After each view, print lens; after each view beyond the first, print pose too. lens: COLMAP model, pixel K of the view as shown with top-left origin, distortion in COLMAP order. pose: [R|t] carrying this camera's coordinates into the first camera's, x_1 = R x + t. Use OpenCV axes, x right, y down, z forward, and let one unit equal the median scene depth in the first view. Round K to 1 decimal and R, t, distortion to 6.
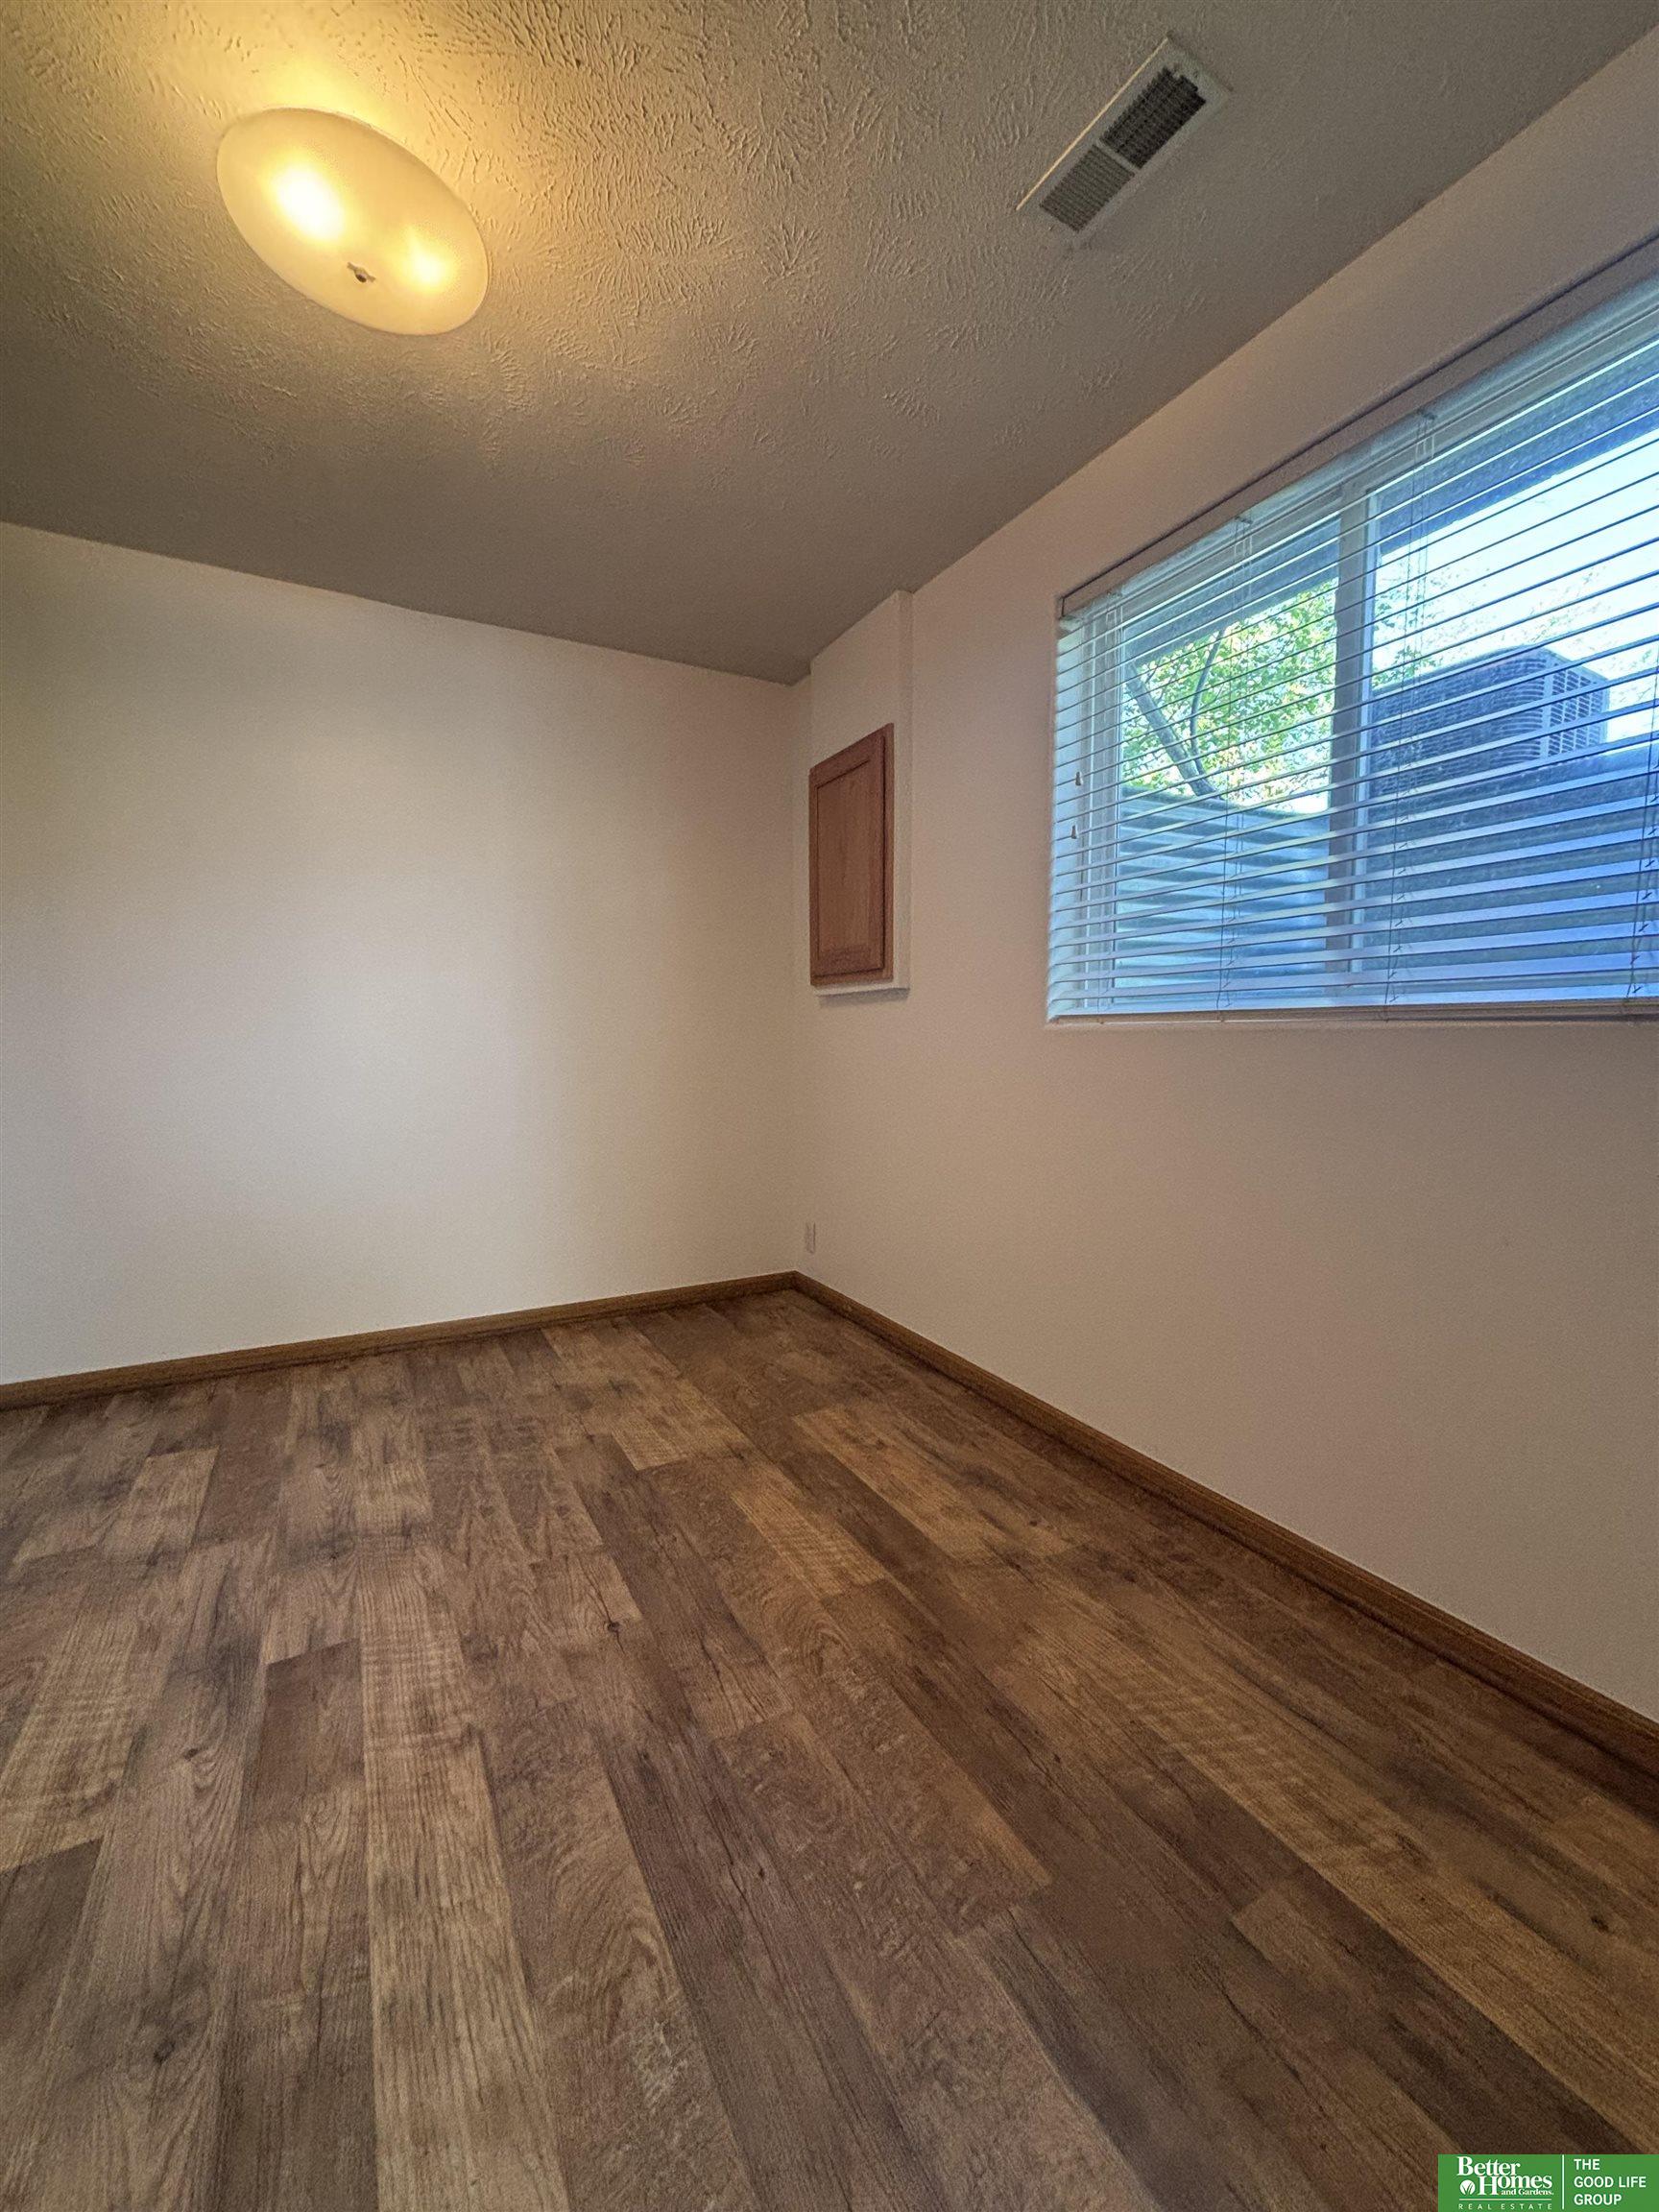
lens RADIAL K [[901.5, 0, 824.9], [0, 901.5, 1100.0], [0, 0, 1]] dist [0.007961, -0.001139]
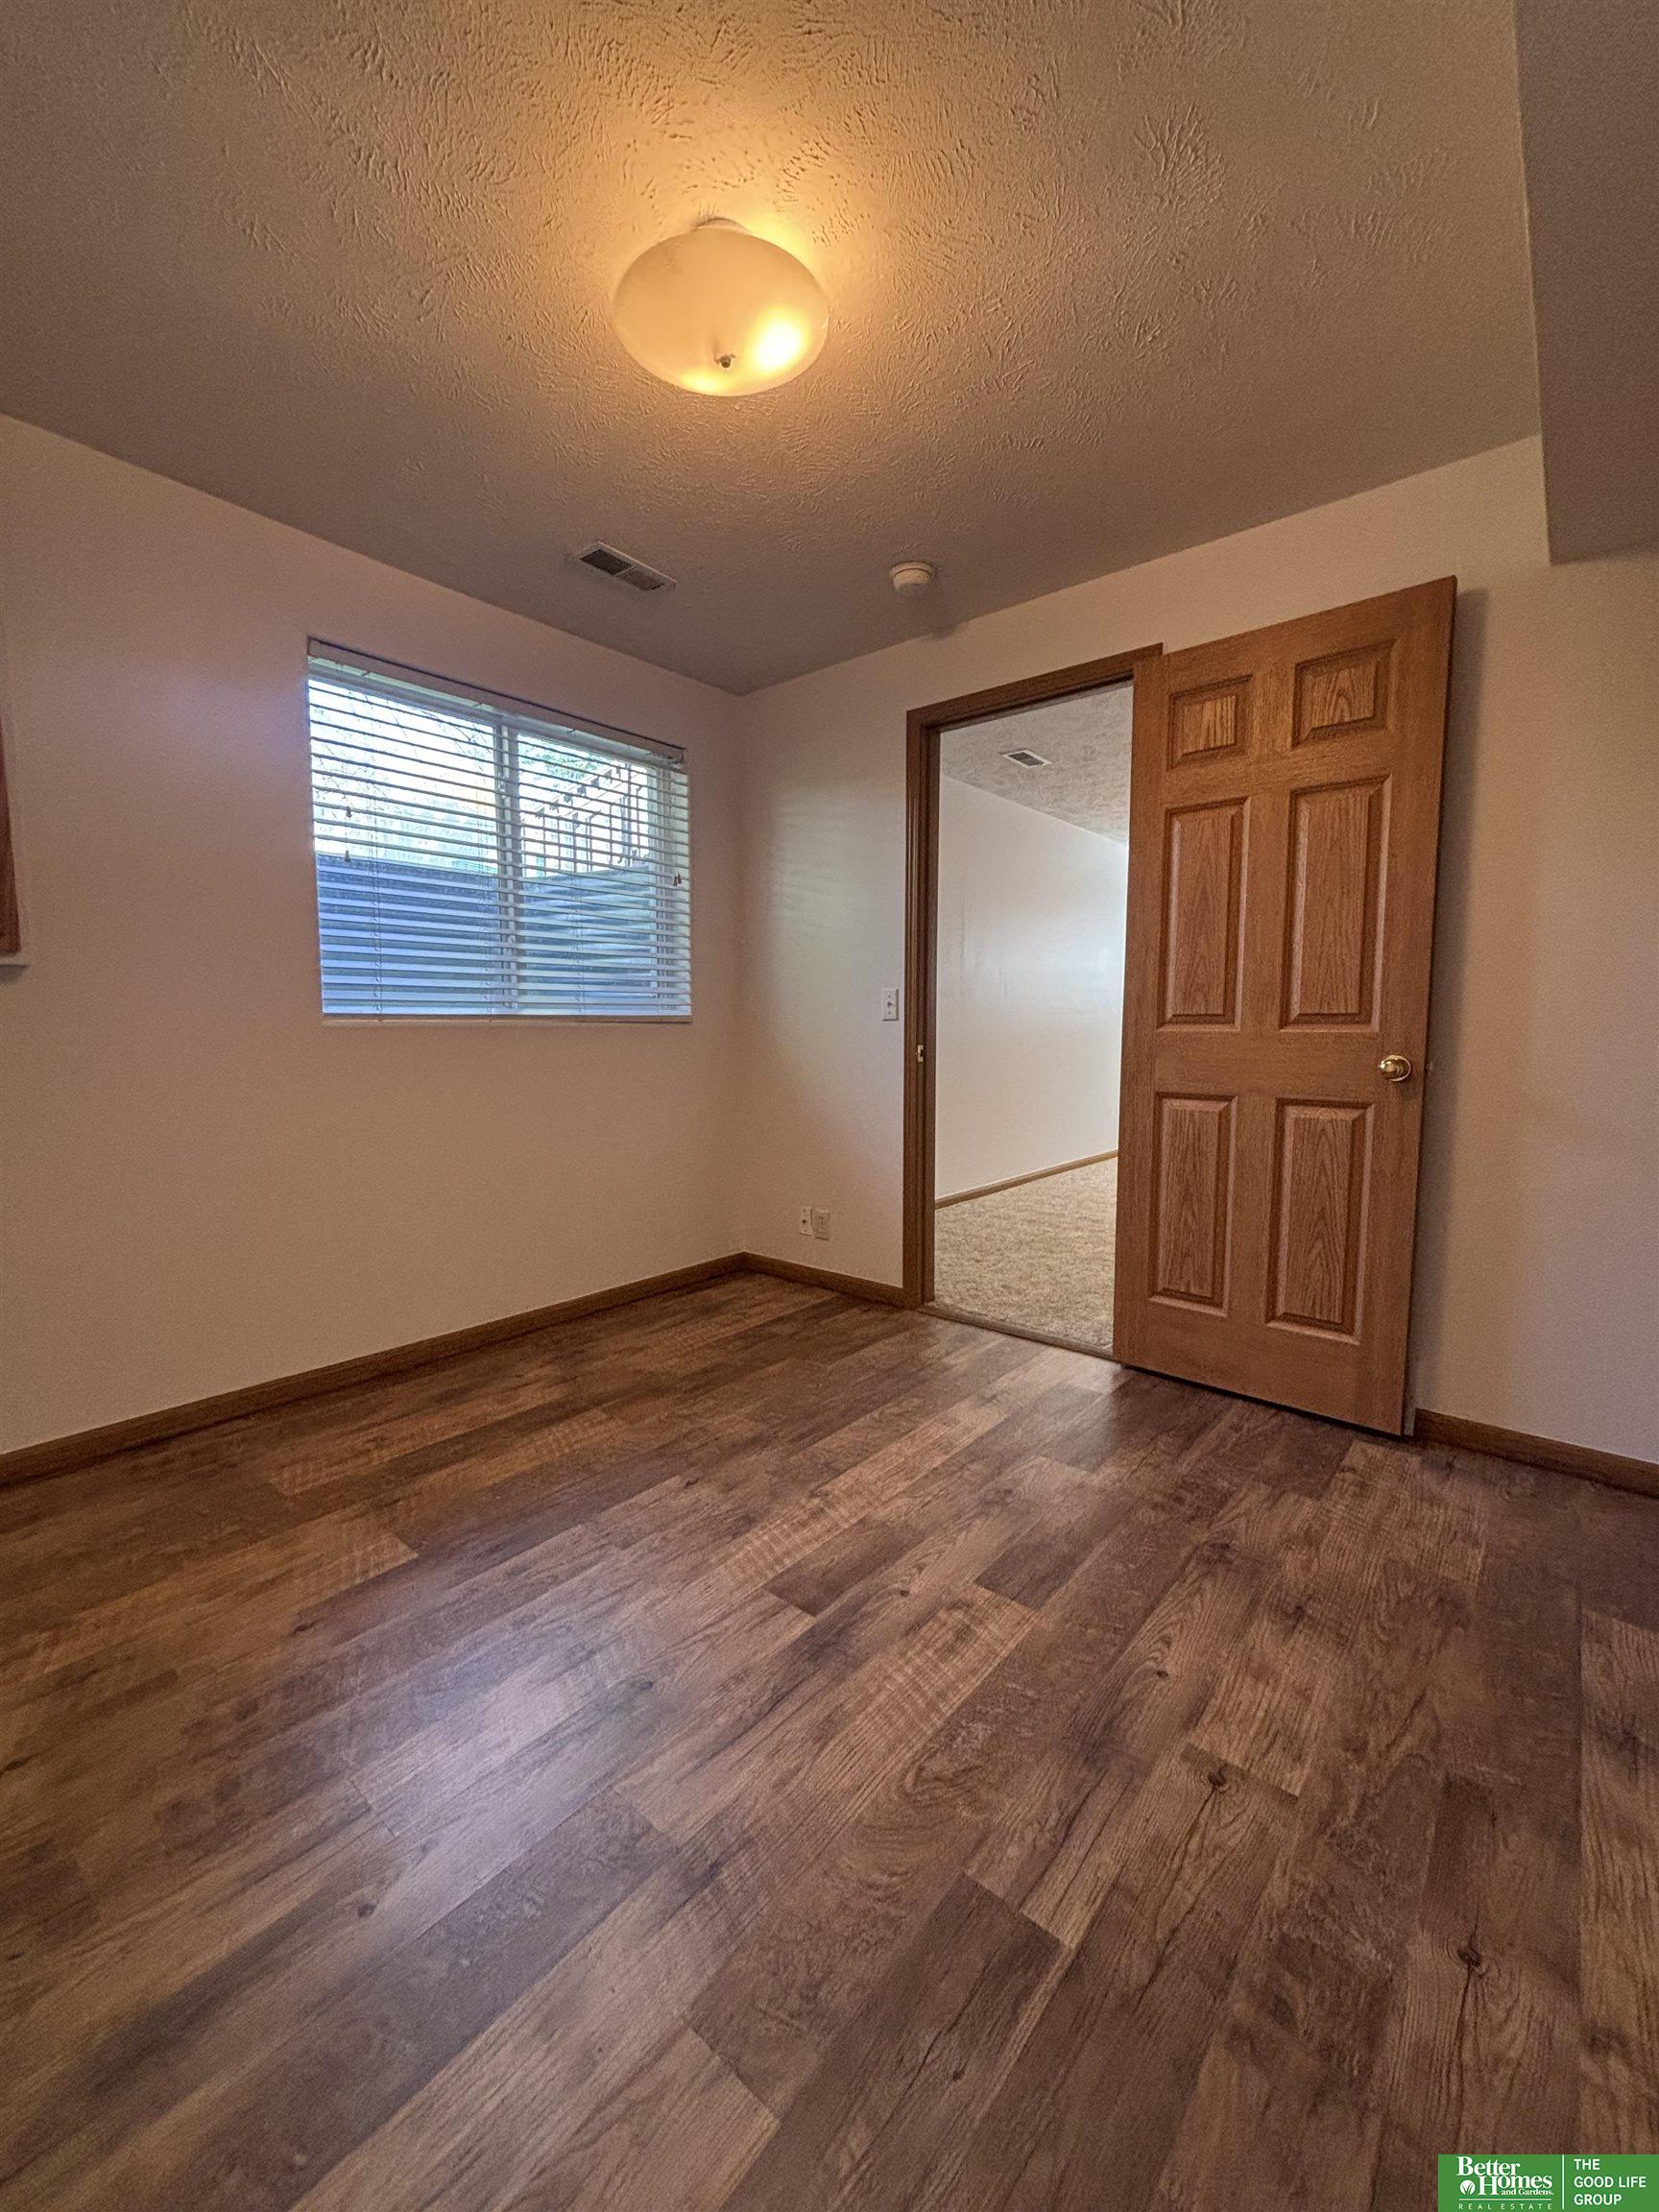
lens RADIAL K [[901.5, 0, 825.8], [0, 901.5, 1106.0], [0, 0, 1]] dist [0.007961, -0.001139]
pose [[-0.369386, -0.085728, 0.925313, -1.575832], [0.068624, 0.990500, 0.119162, -0.113720], [-0.926739, 0.107516, -0.359994, 1.314621]]
